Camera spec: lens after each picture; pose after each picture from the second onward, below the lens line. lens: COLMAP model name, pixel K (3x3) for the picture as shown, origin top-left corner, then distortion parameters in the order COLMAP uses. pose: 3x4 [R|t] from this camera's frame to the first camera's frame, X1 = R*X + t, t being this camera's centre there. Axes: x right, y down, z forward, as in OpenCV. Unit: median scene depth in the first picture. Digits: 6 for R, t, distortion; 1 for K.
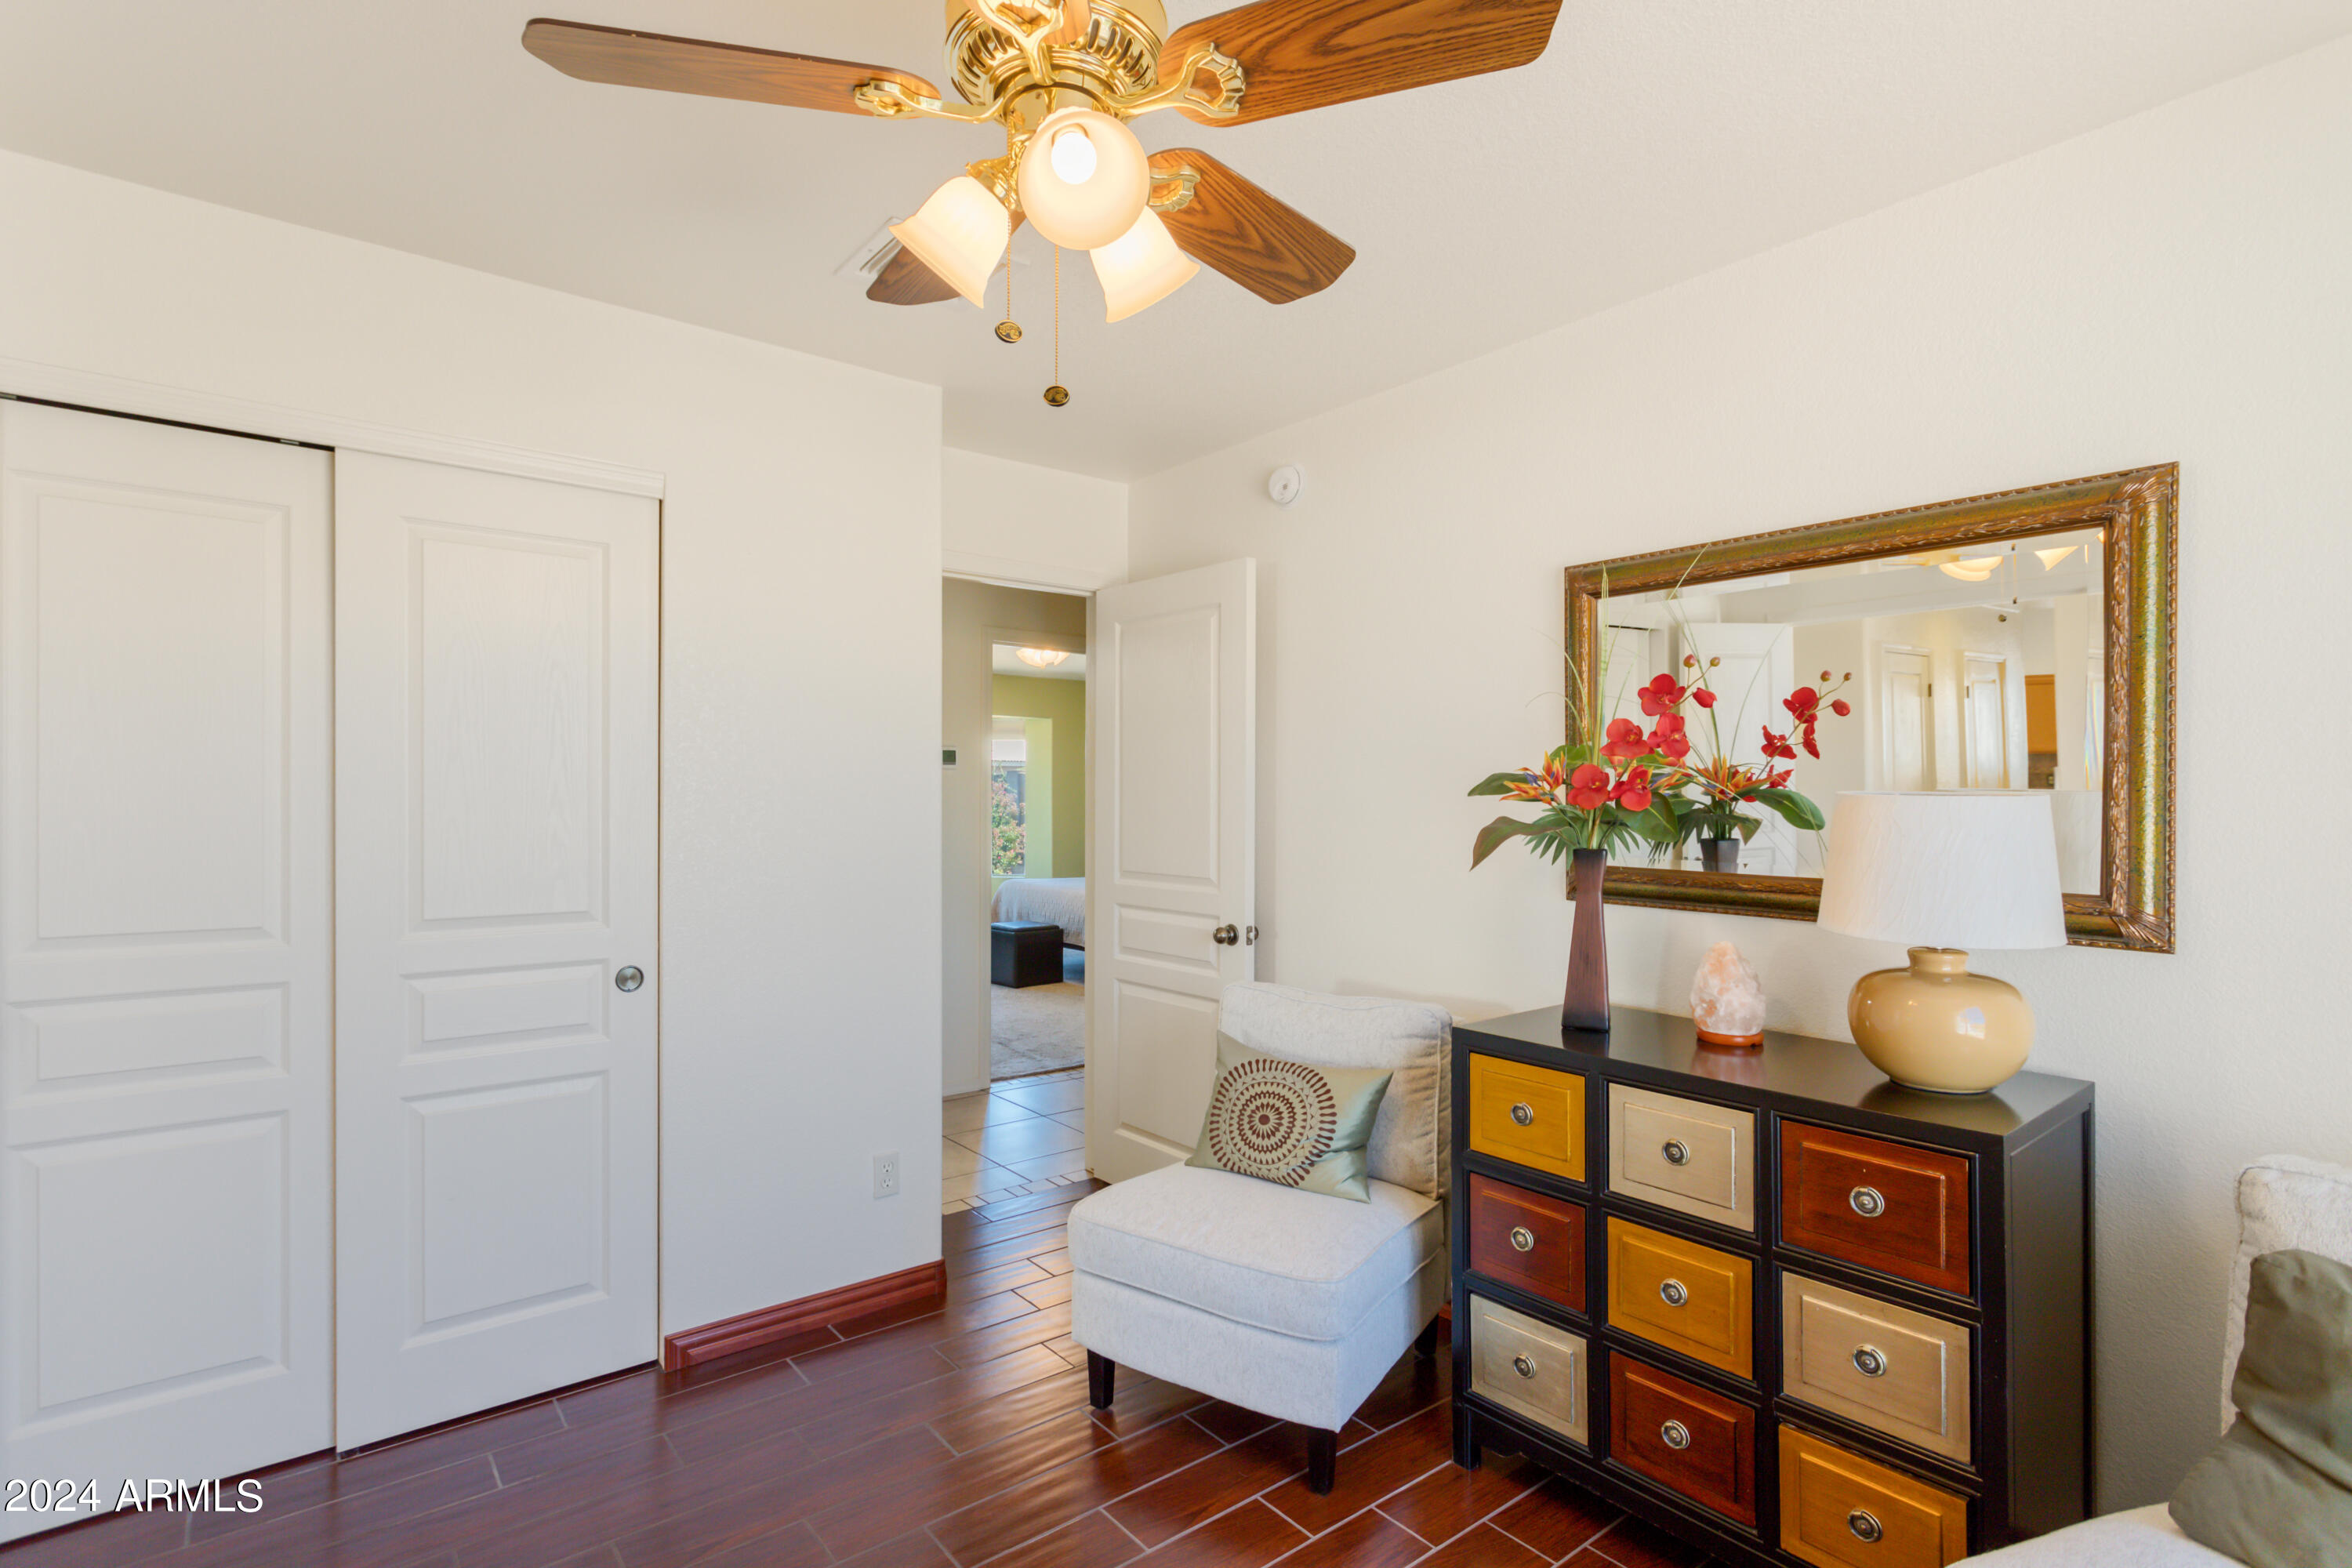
lens RADIAL K [[1142.2, 0, 1163.6], [0, 1142.2, 785.5], [0, 0, 1]] dist [0.003428, 0.001908]
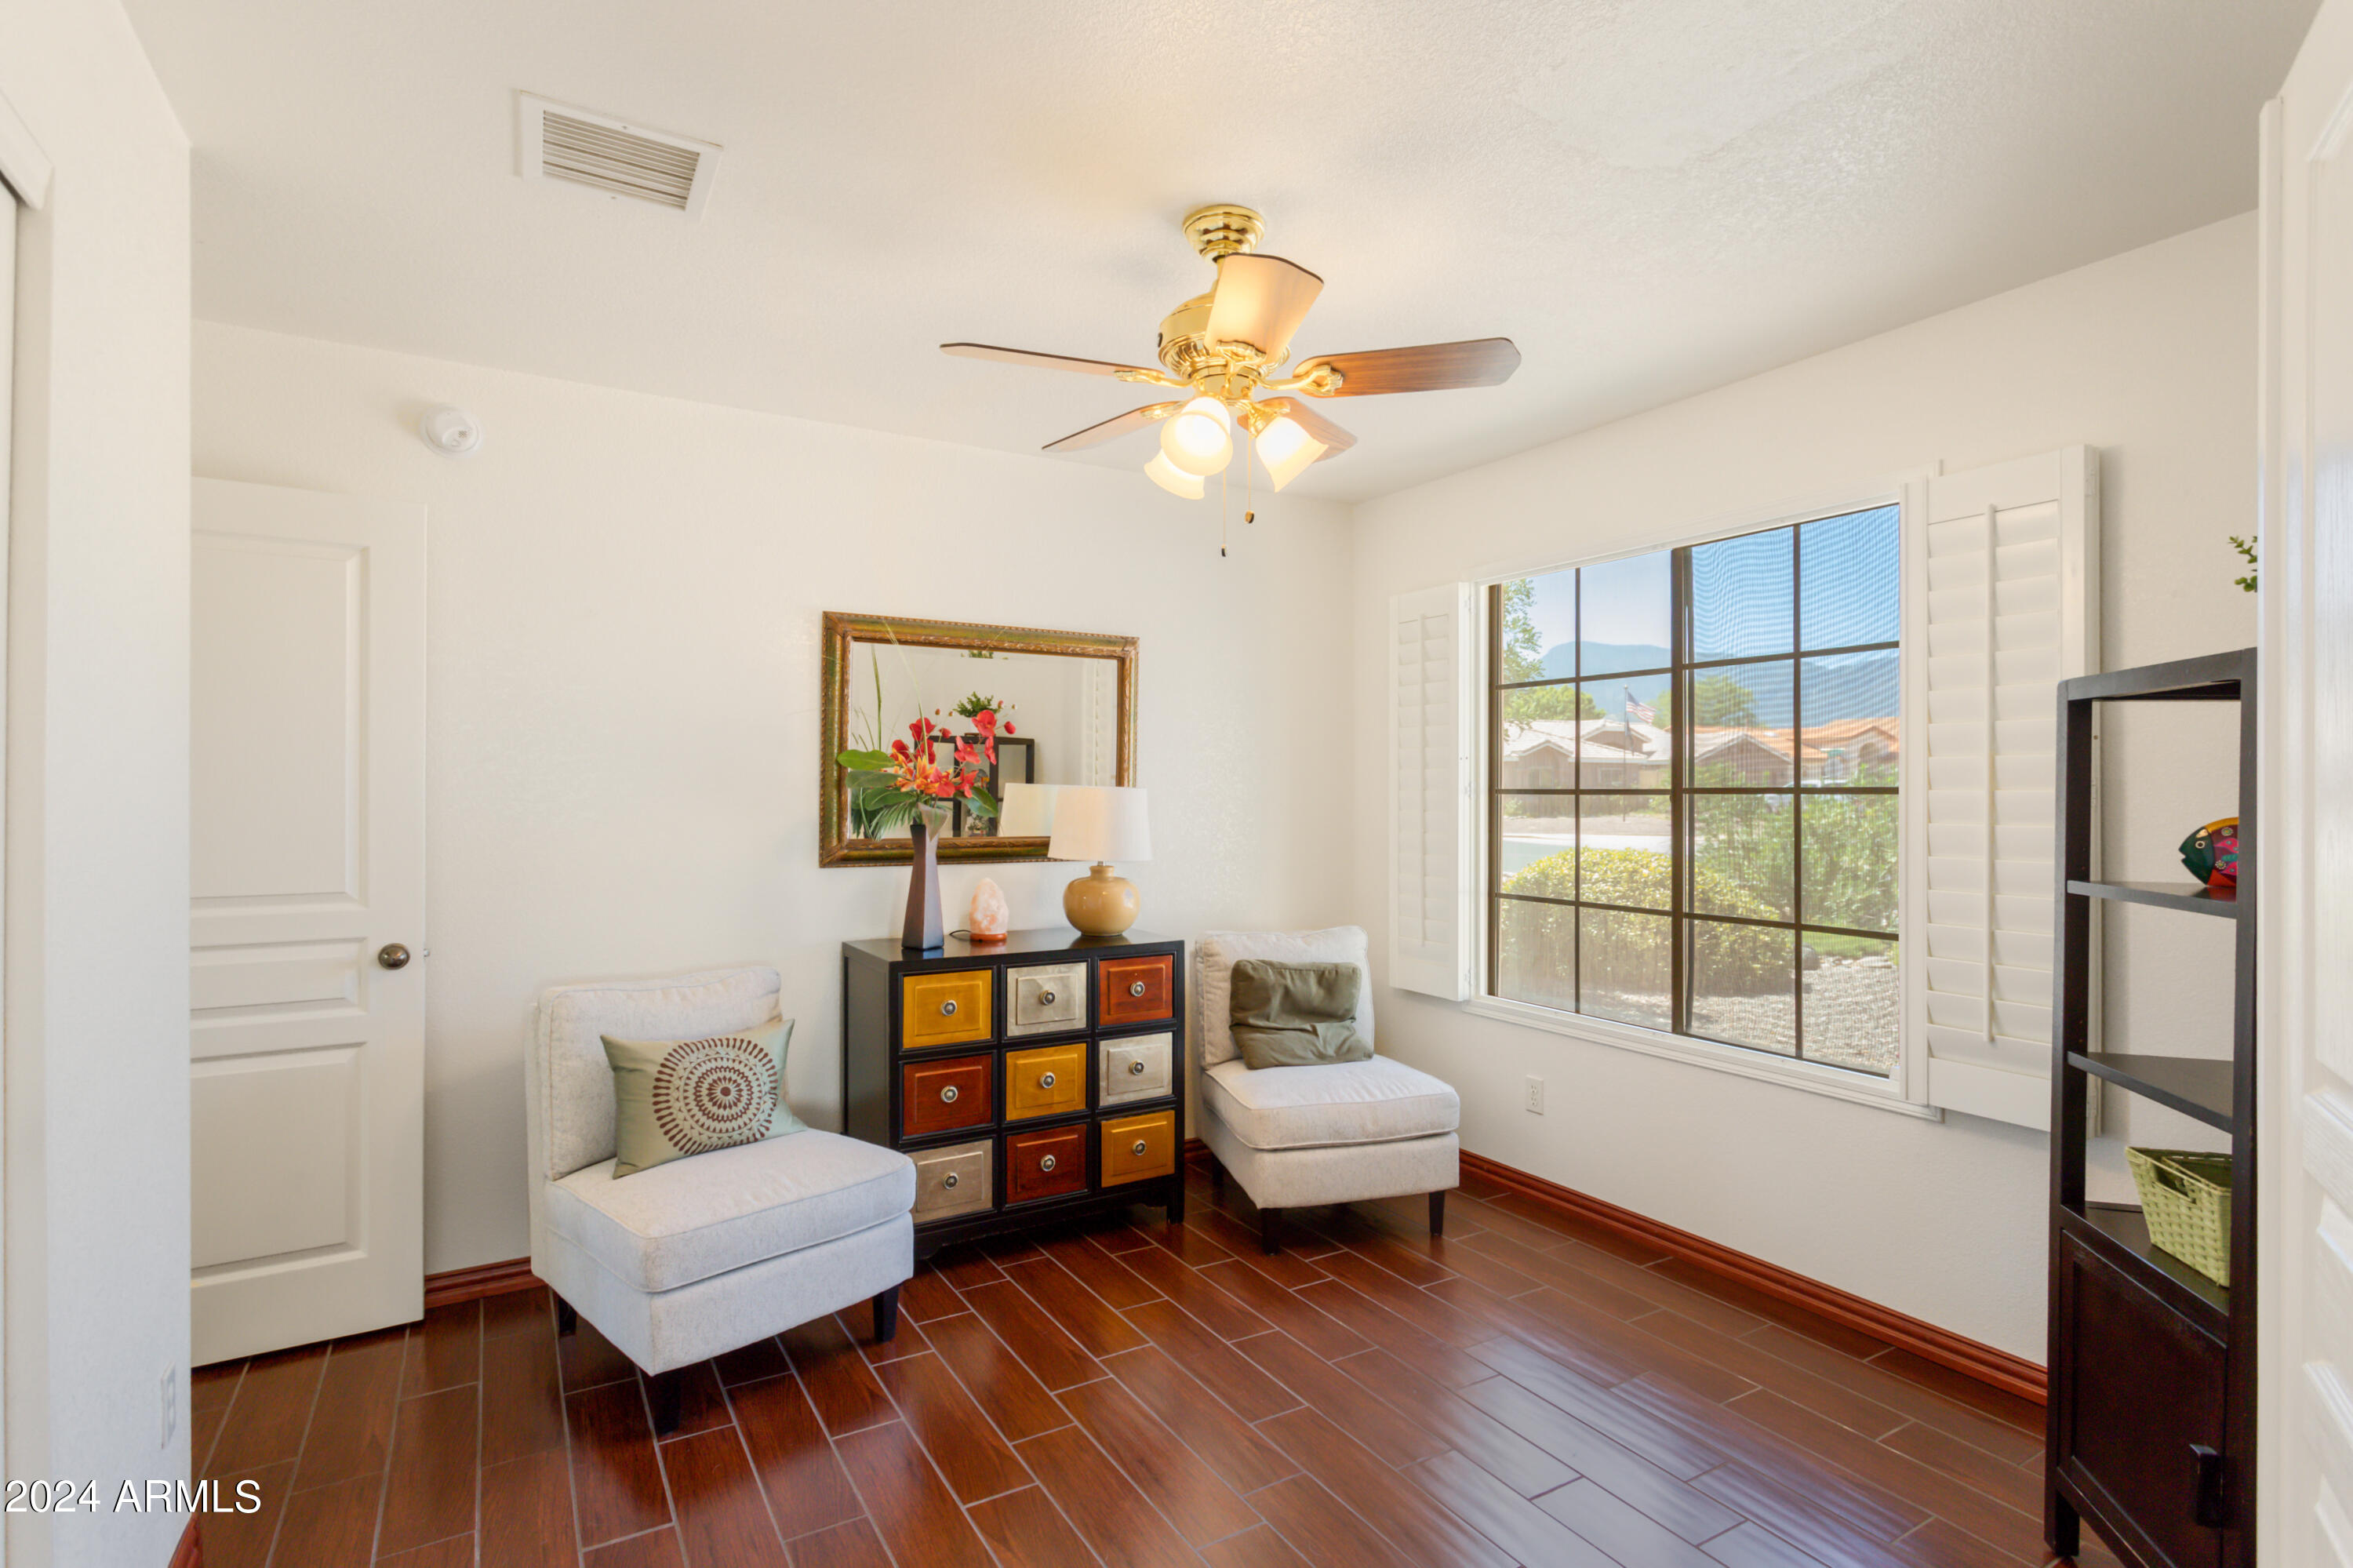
lens RADIAL K [[1142.8, 0, 1180.8], [0, 1142.8, 783.8], [0, 0, 1]] dist [0.003428, 0.001908]
pose [[0.132293, 0.001951, 0.991209, -1.143698], [-0.010088, 0.999949, -0.000621, 0.001482], [-0.991159, -0.009917, 0.132306, 0.550033]]
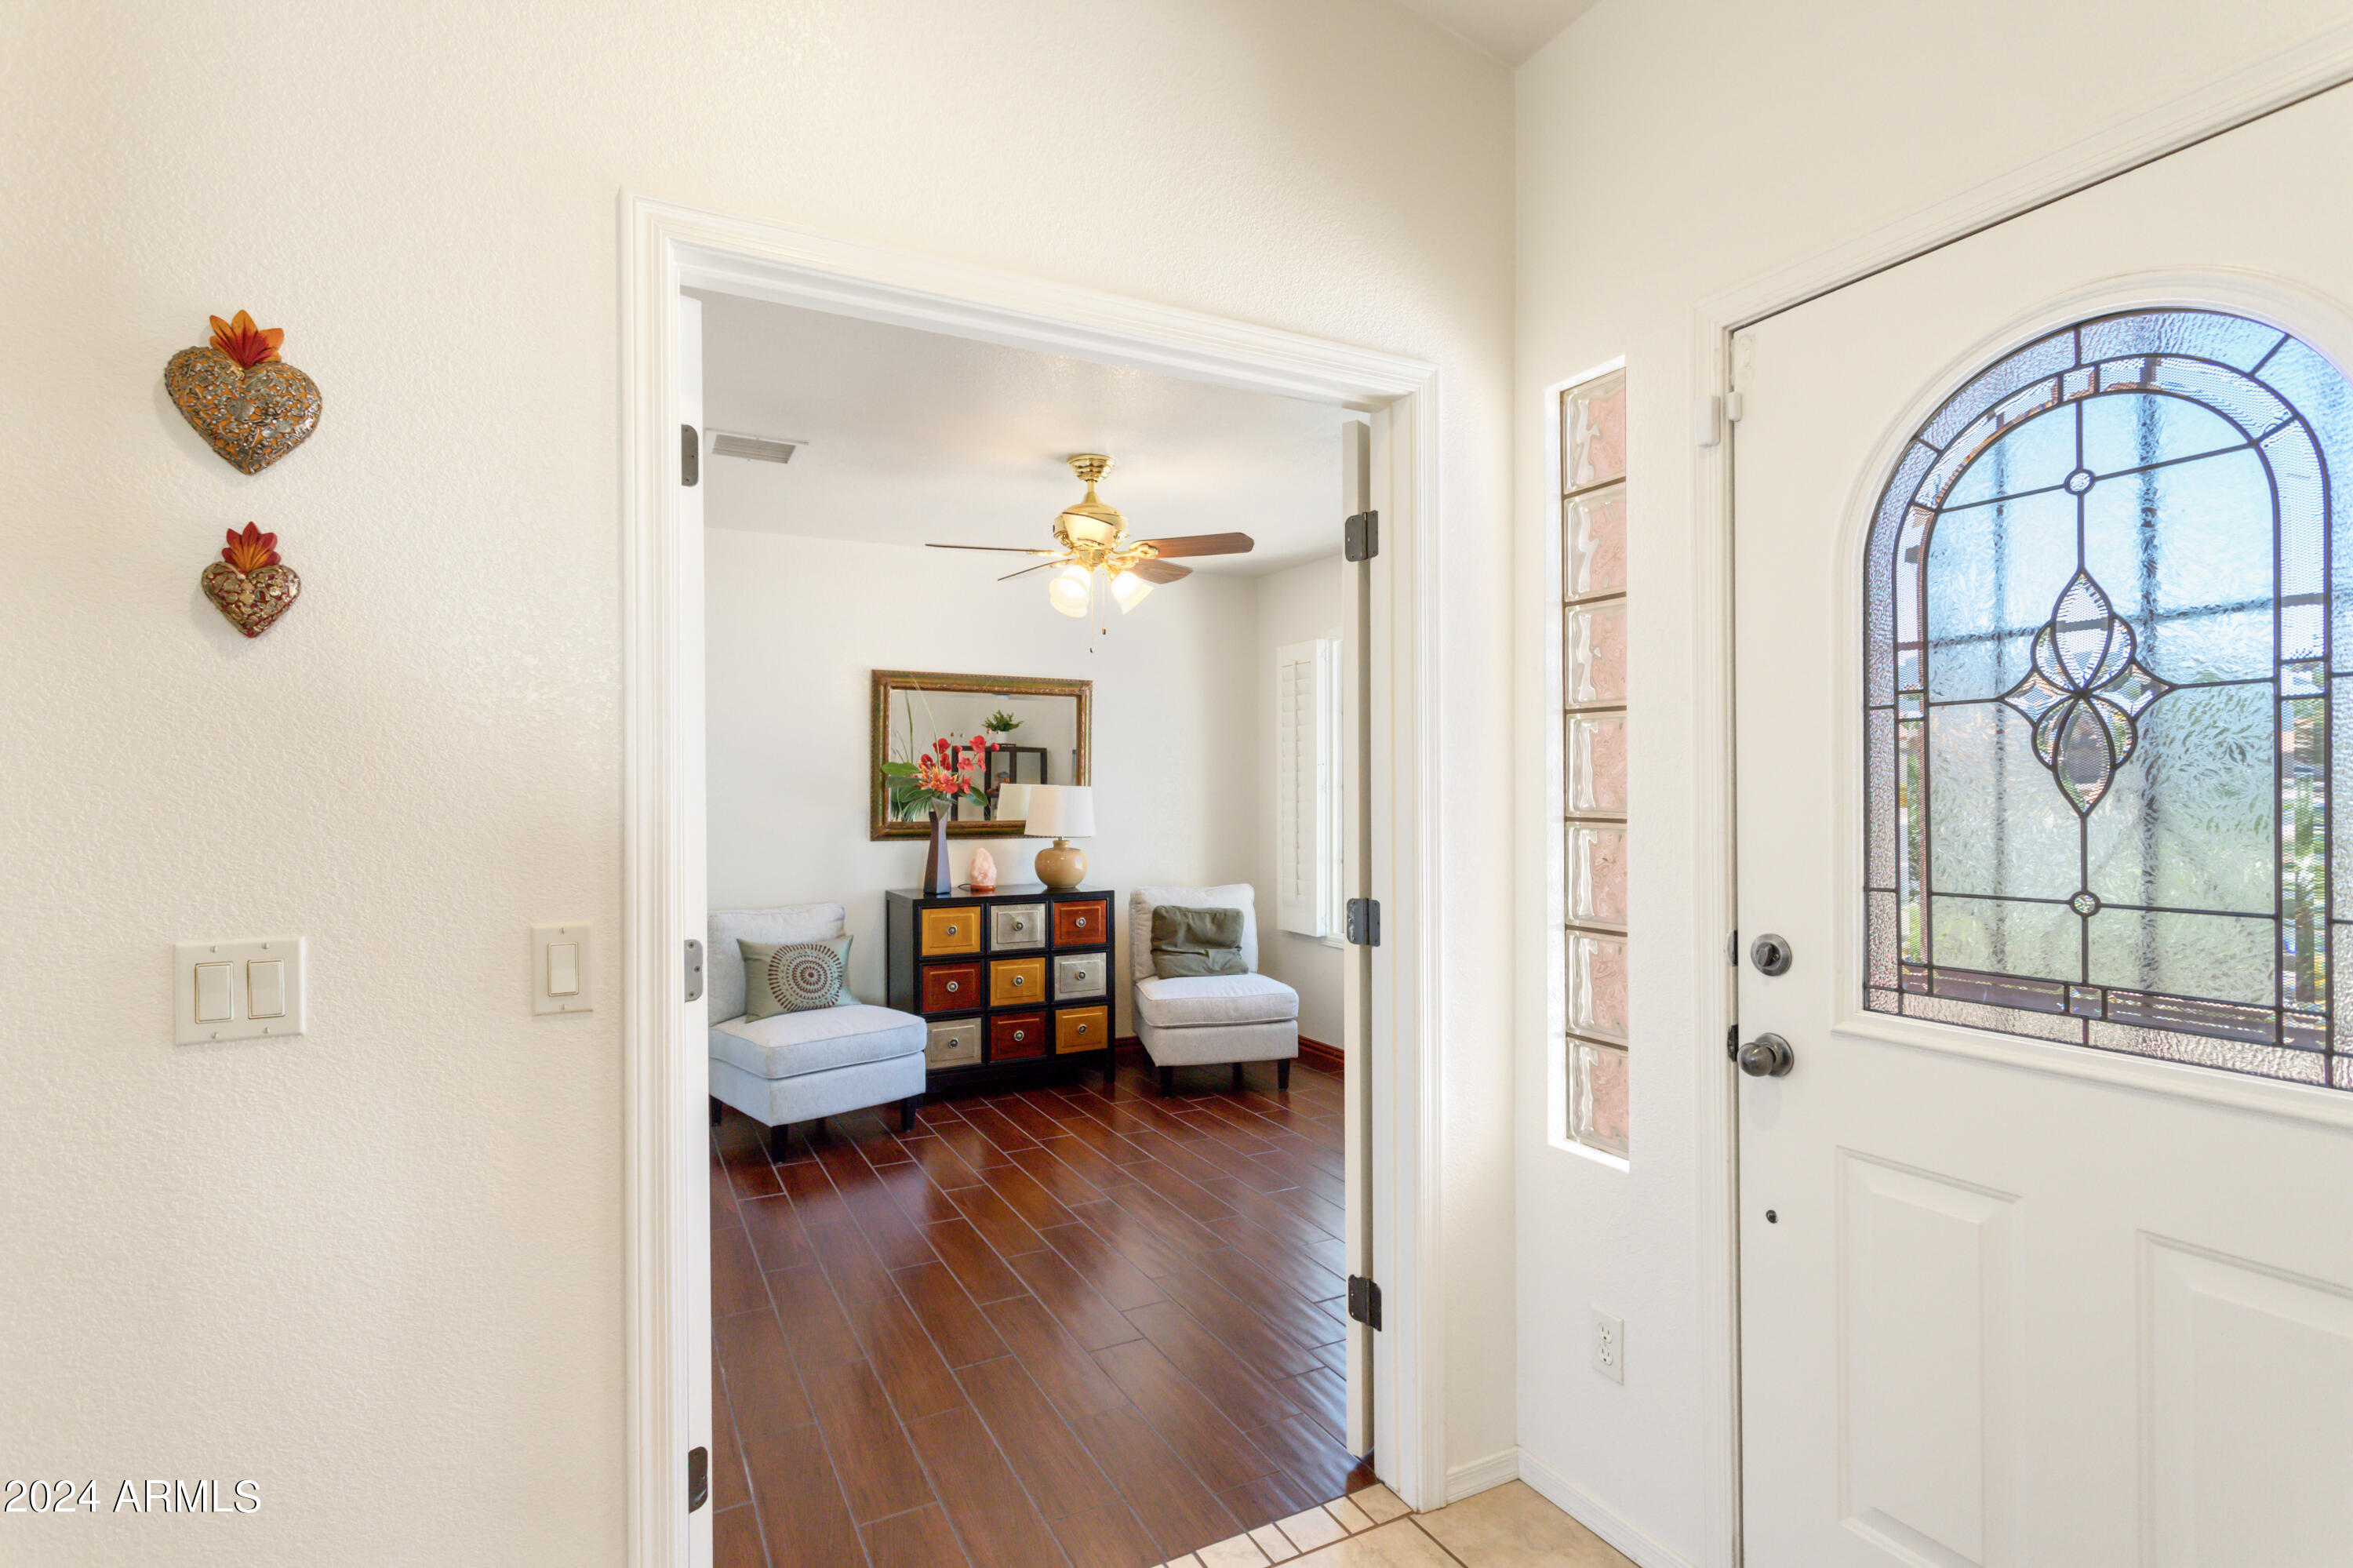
lens RADIAL K [[1142.8, 0, 1173.3], [0, 1142.8, 782.7], [0, 0, 1]] dist [0.003428, 0.001908]
pose [[0.195583, 0.001114, 0.980686, -1.887524], [-0.003947, 0.999992, -0.000349, -0.001468], [-0.980679, -0.003803, 0.195586, 0.150399]]
